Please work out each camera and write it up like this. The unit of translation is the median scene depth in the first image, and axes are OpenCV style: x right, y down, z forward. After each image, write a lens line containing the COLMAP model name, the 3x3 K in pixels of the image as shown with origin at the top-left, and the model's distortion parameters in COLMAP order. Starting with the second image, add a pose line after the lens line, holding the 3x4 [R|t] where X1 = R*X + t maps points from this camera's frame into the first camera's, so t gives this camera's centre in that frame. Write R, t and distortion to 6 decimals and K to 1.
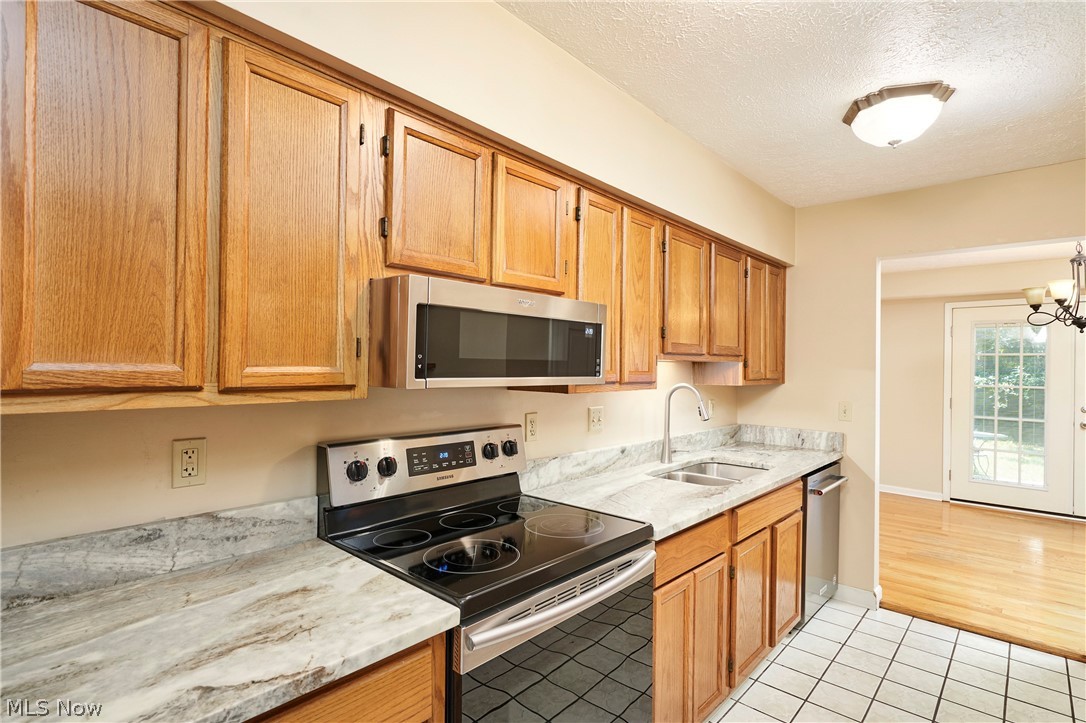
lens RADIAL K [[532.8, 0, 543.0], [0, 532.8, 361.5], [0, 0, 1]] dist [-0.012957, 0.000249]
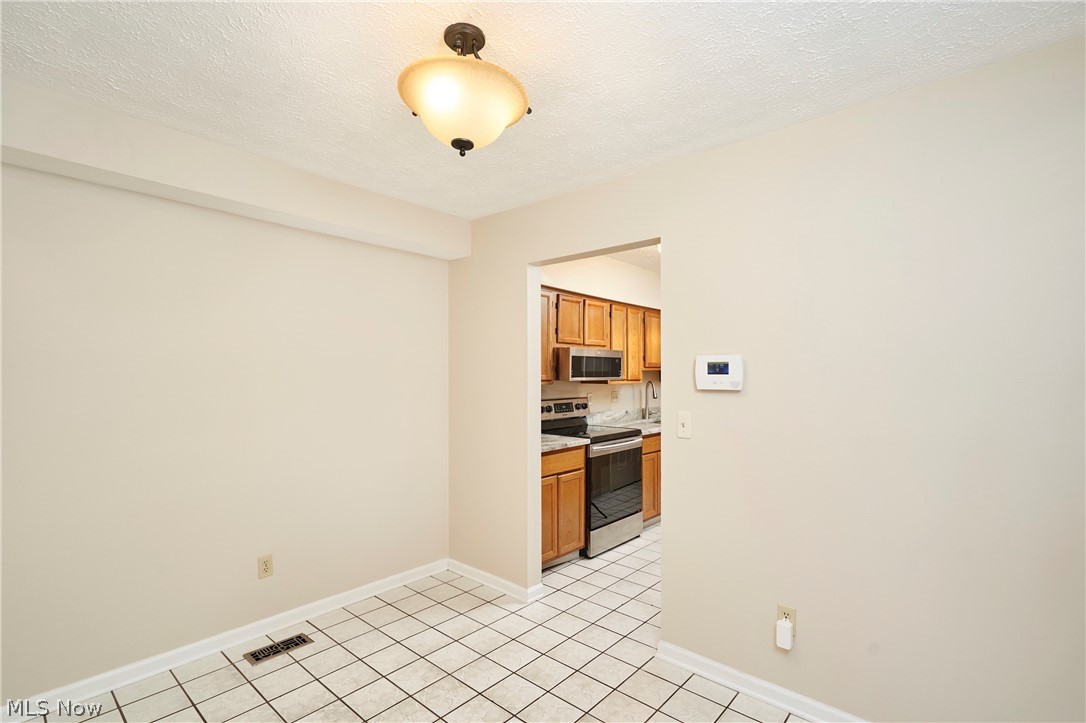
lens RADIAL K [[502.4, 0, 543.0], [0, 502.4, 361.5], [0, 0, 1]] dist [-0.000963, -0.000223]
pose [[0.999823, -0.009055, 0.016471, -0.334922], [0.009243, 0.999892, -0.011403, -0.026400], [-0.016366, 0.011554, 0.999799, -1.567236]]
